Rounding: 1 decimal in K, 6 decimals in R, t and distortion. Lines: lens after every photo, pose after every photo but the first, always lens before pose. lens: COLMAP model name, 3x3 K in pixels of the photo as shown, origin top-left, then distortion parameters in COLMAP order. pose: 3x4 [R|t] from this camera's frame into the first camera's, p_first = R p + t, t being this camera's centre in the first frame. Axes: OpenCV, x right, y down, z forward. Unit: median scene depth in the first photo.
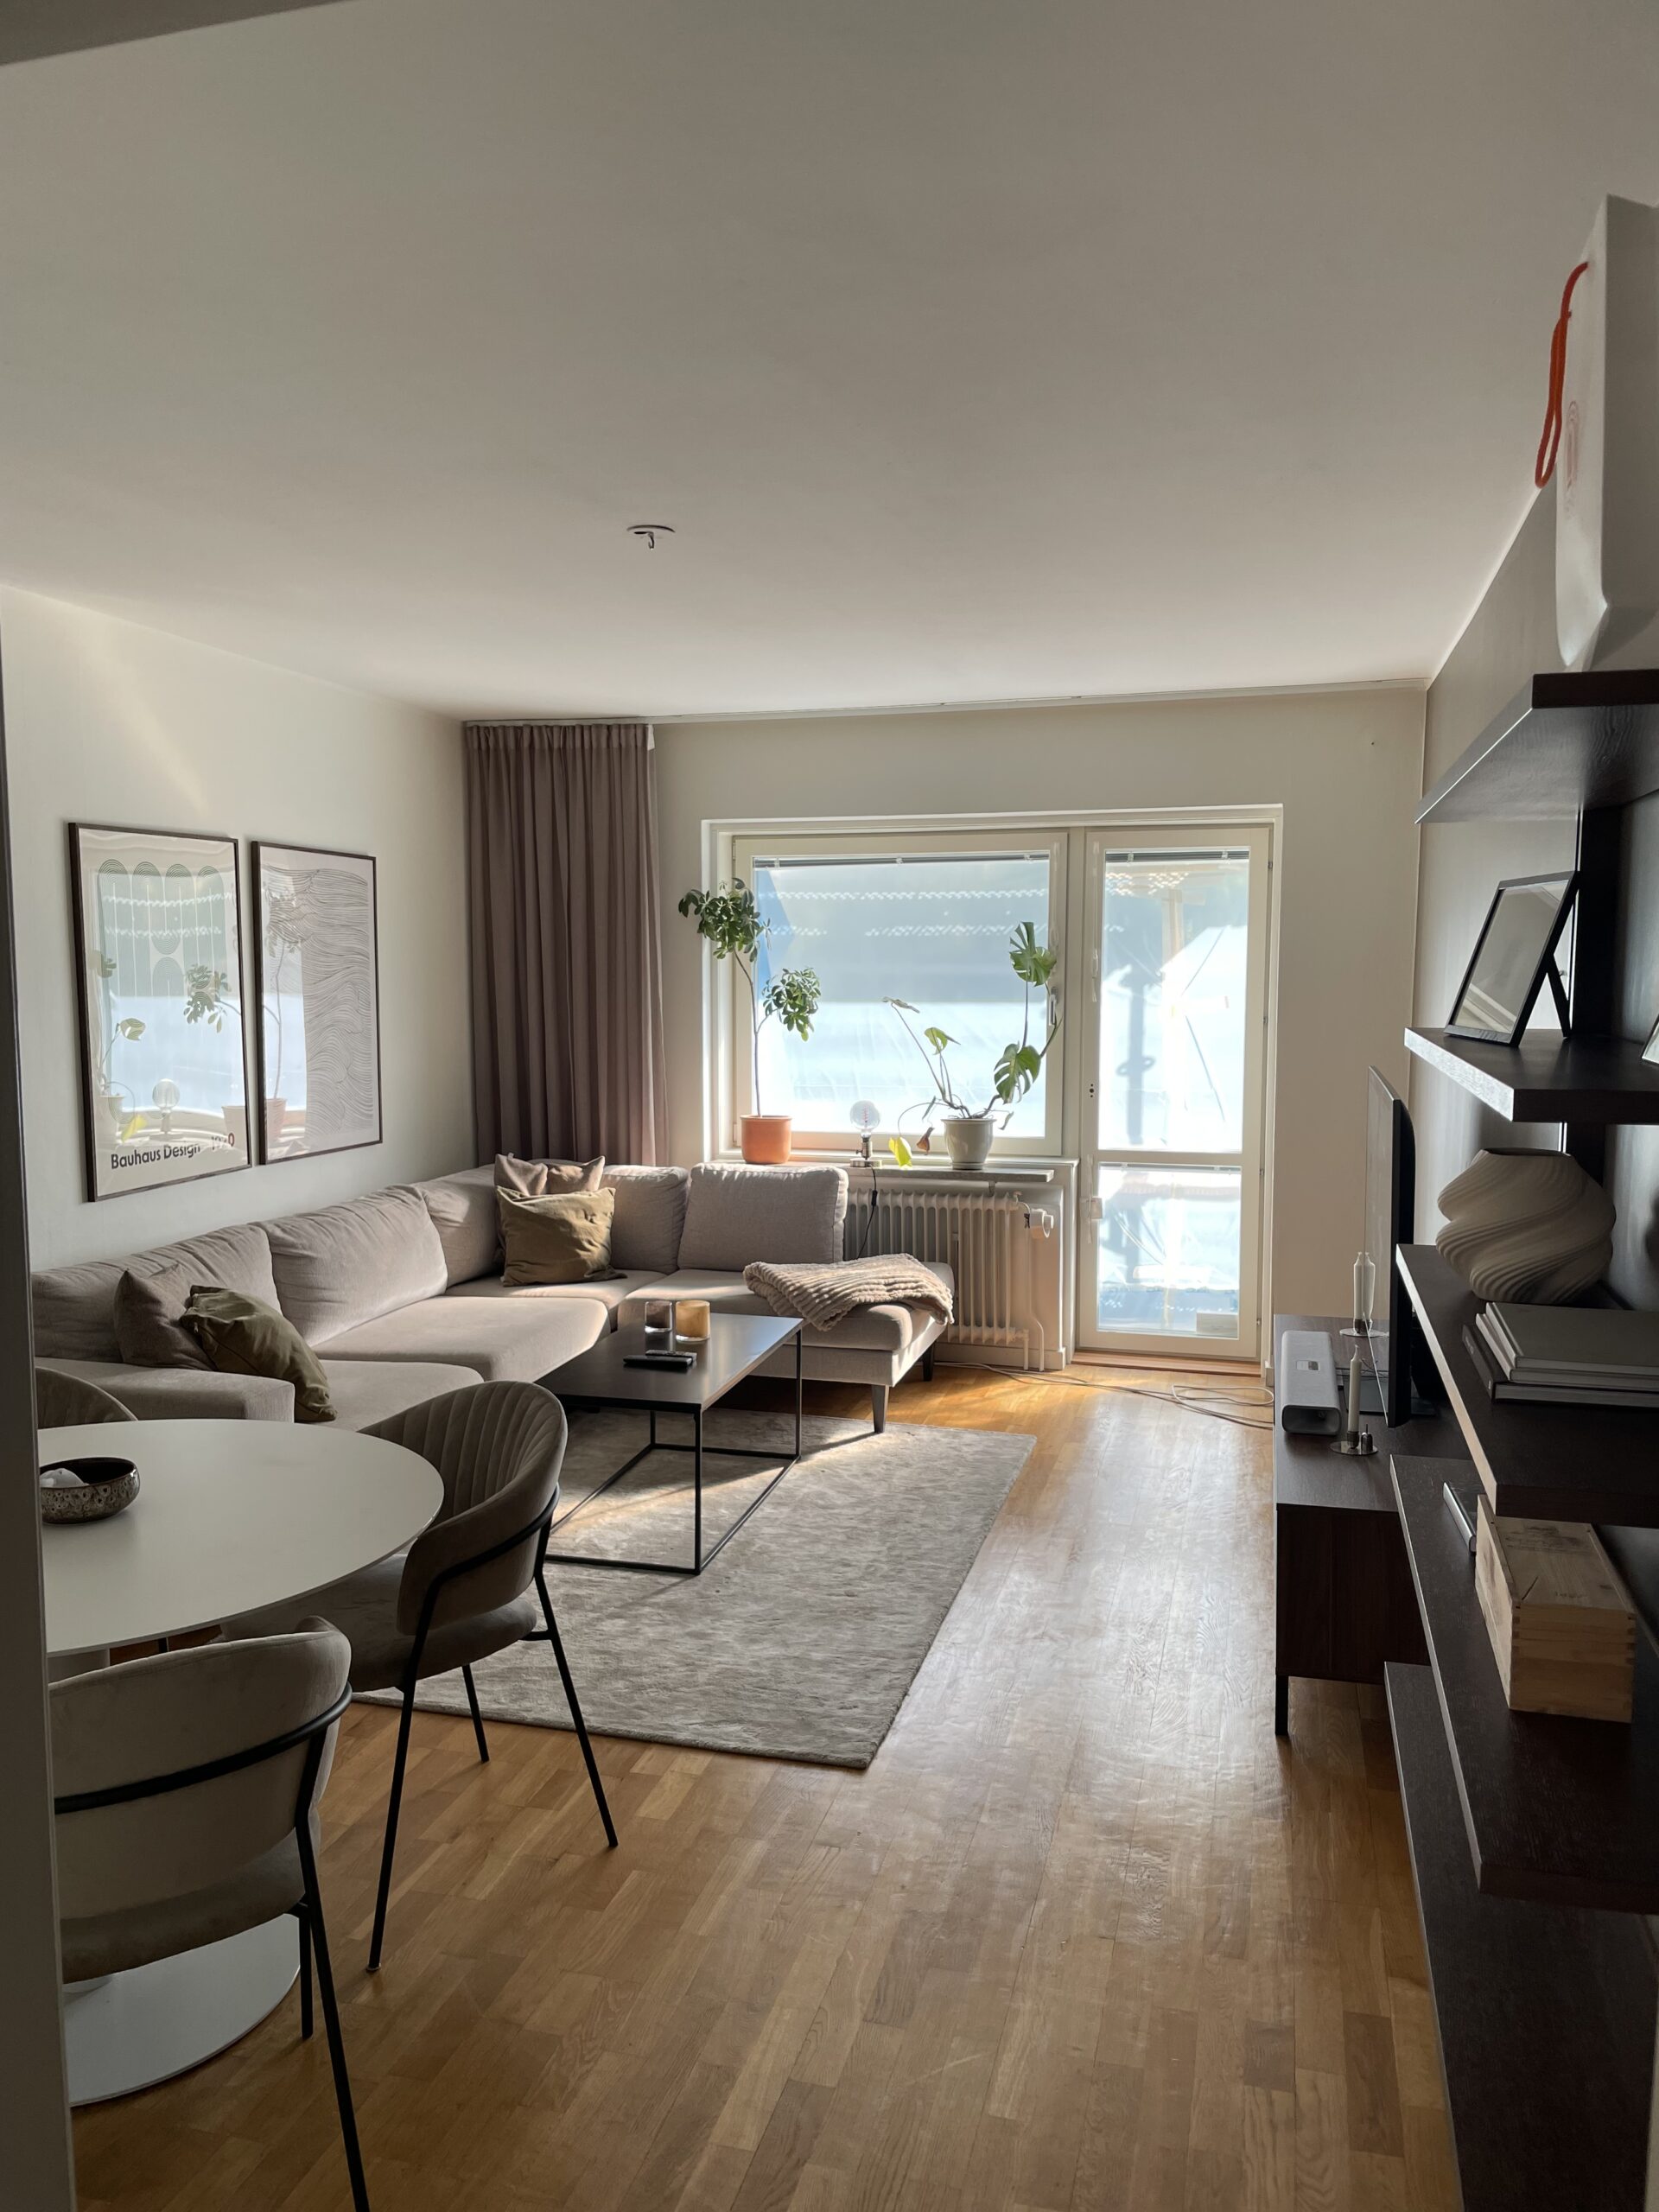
lens RADIAL K [[1655.8, 0, 830.7], [0, 1655.8, 1122.1], [0, 0, 1]] dist [0.086390, 0.000633]
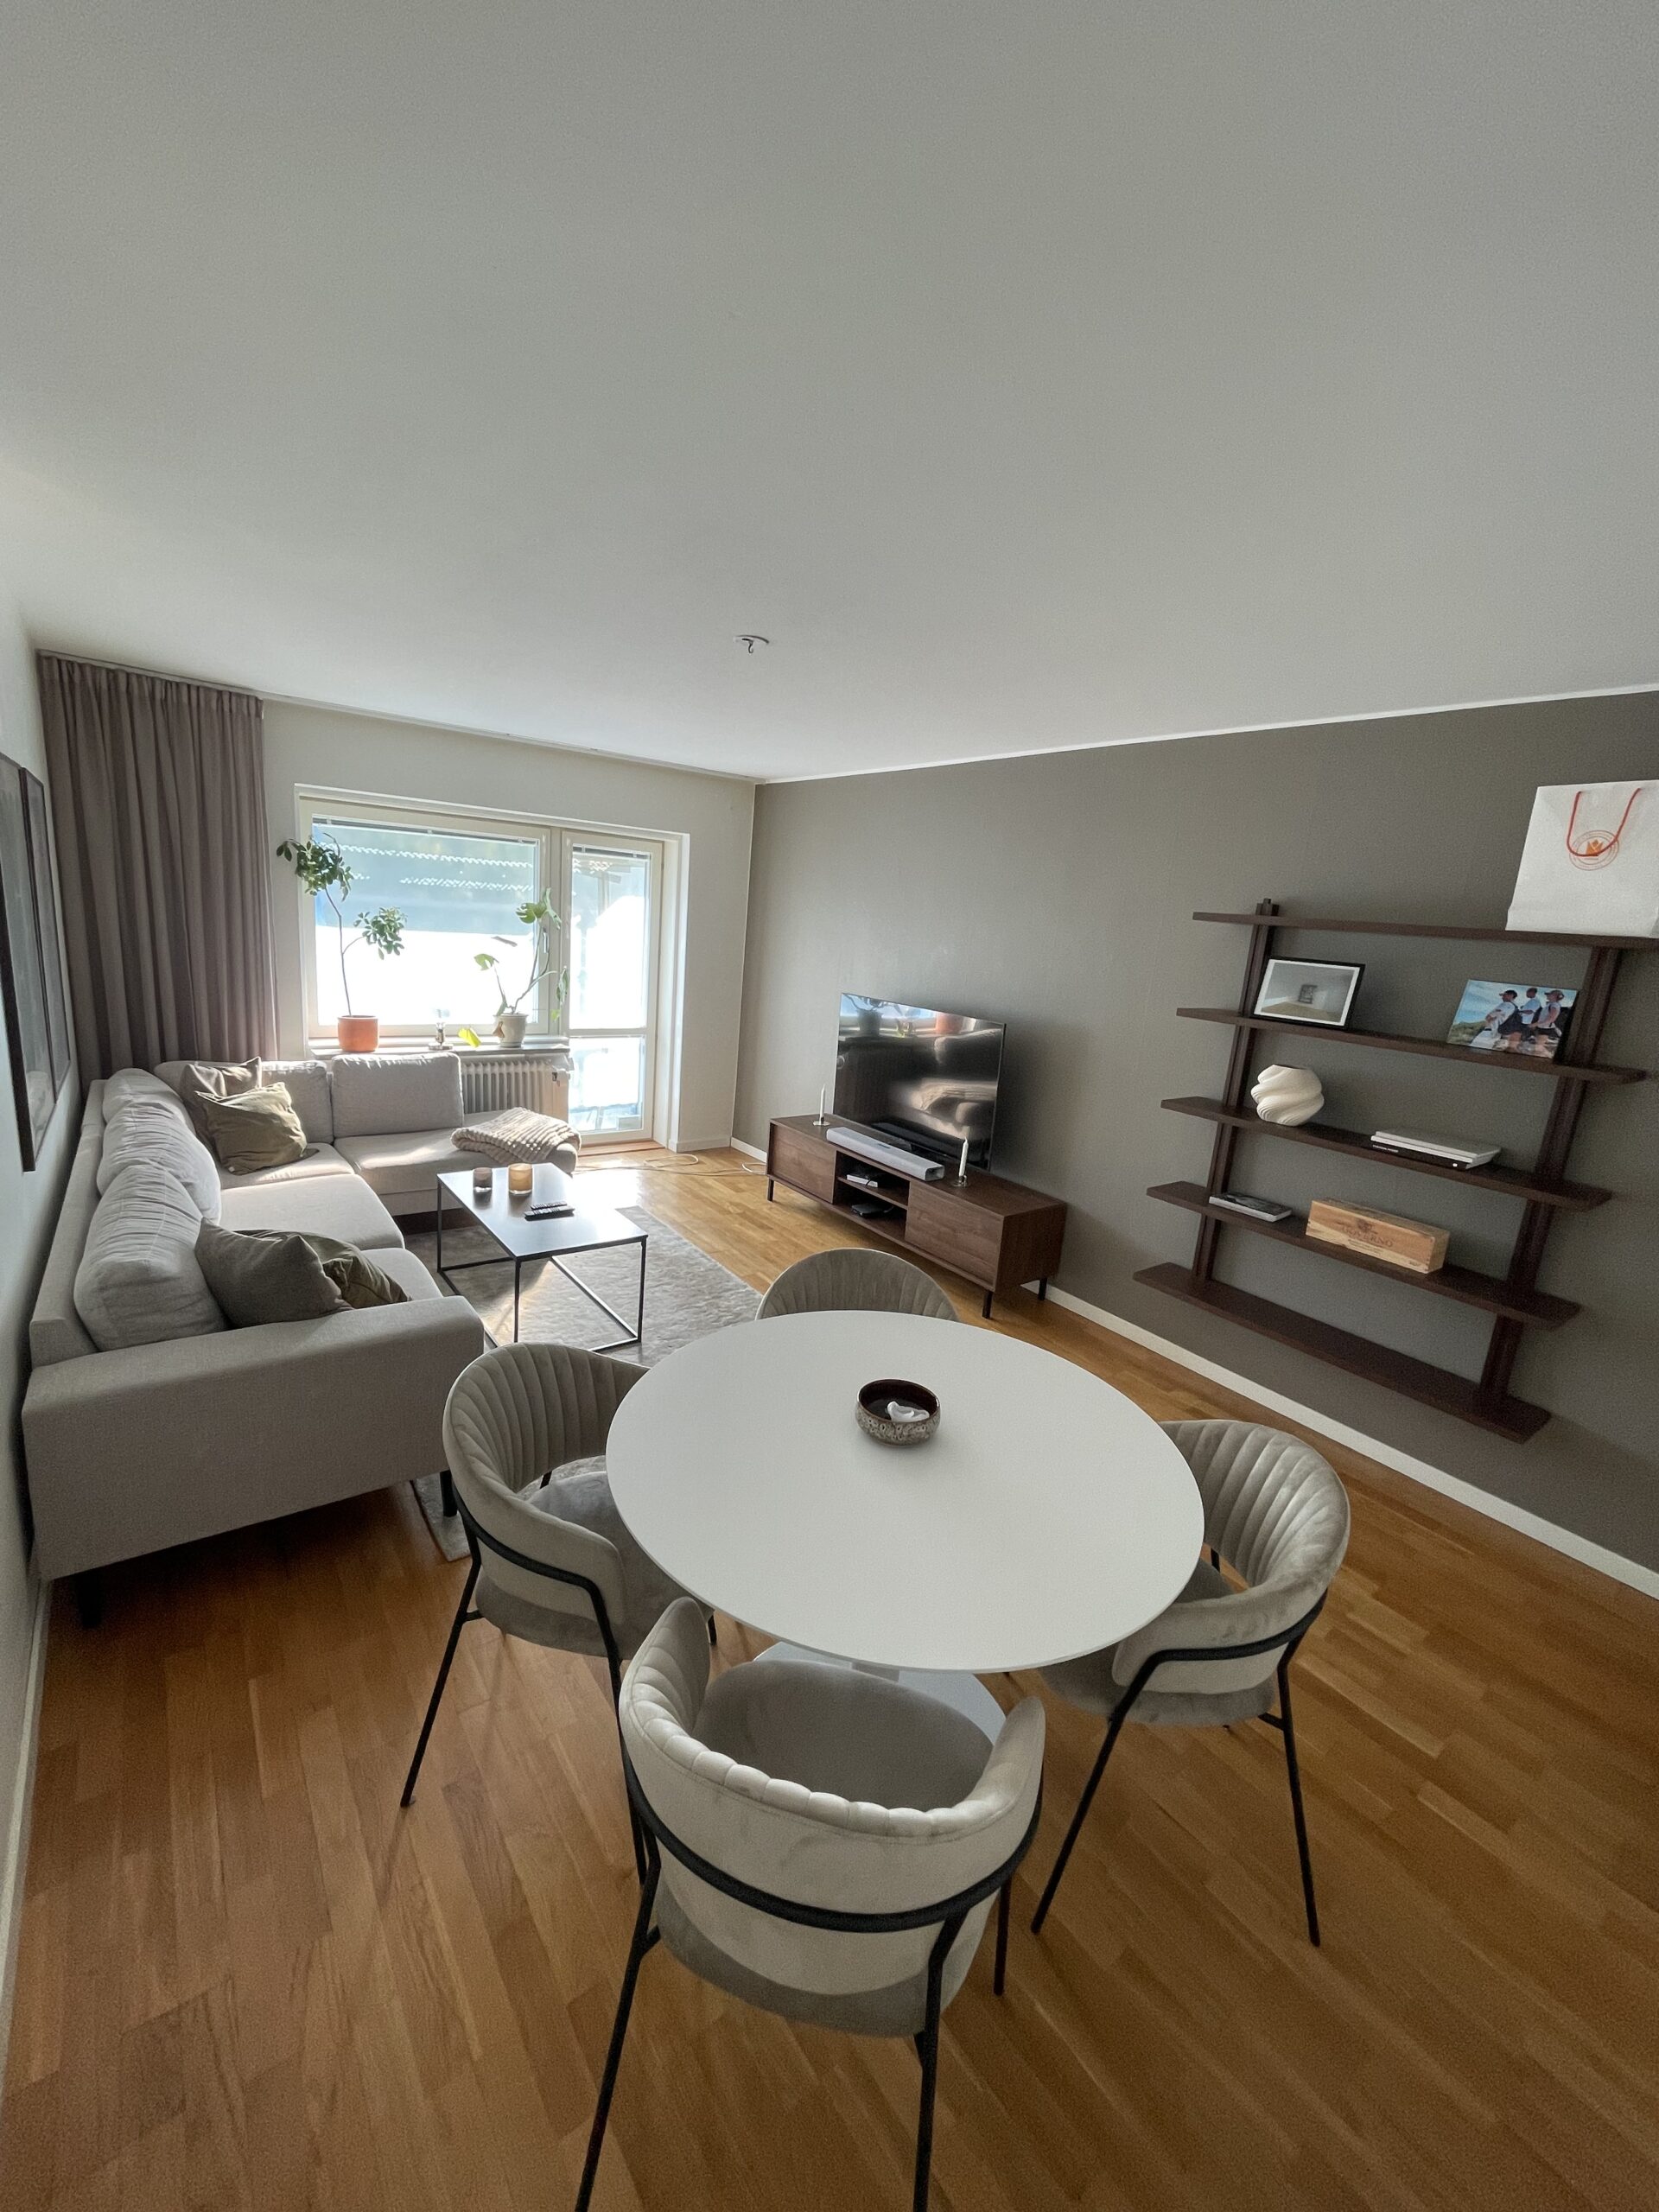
lens RADIAL K [[898.4, 0, 831.7], [0, 898.4, 1091.1], [0, 0, 1]] dist [-0.001947, -0.000042]
pose [[0.613965, -0.105967, 0.782188, -0.389121], [0.001887, 0.991142, 0.132794, -0.040758], [-0.789331, -0.080054, 0.608726, 0.249719]]
